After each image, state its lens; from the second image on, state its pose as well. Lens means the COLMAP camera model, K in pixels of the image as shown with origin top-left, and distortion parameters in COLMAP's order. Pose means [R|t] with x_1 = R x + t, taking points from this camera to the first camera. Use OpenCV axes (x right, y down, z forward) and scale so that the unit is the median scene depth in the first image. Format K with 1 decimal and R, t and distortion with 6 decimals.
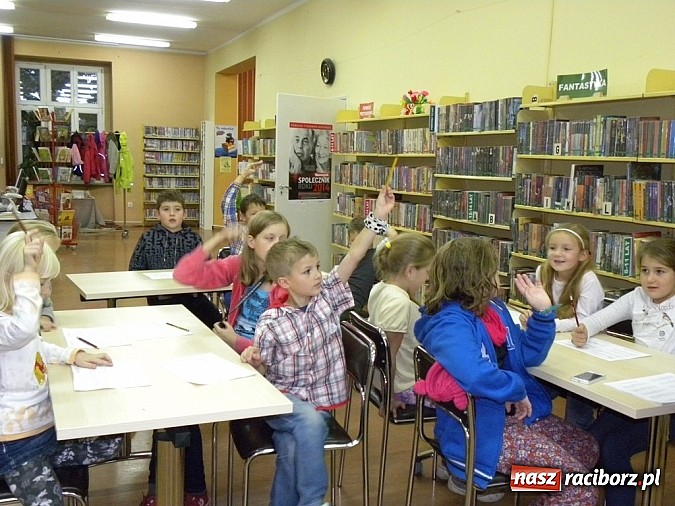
lens RADIAL K [[709.2, 0, 337.5], [0, 709.2, 253.0], [0, 0, 1]] dist [-0.000663, -0.026495]
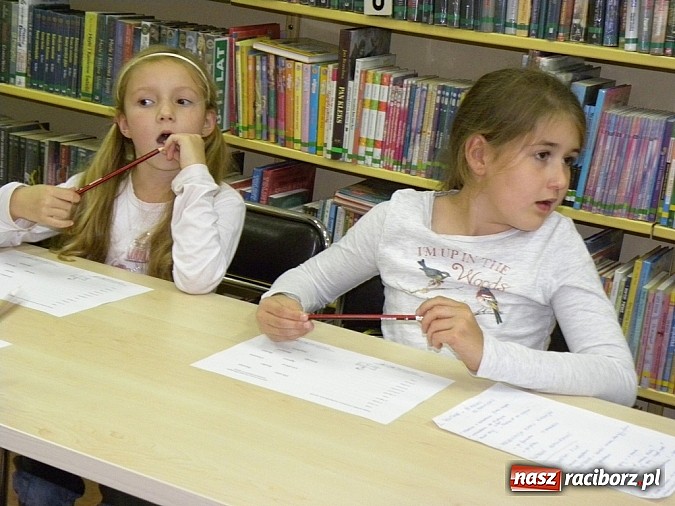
lens RADIAL K [[1244.5, 0, 337.5], [0, 1244.5, 253.0], [0, 0, 1]] dist [0.530192, -2.650913]
pose [[0.797764, -0.099771, 0.594658, 0.004455], [-0.004733, 0.985149, 0.171636, -0.025535], [-0.602951, -0.139739, 0.785444, 0.347885]]
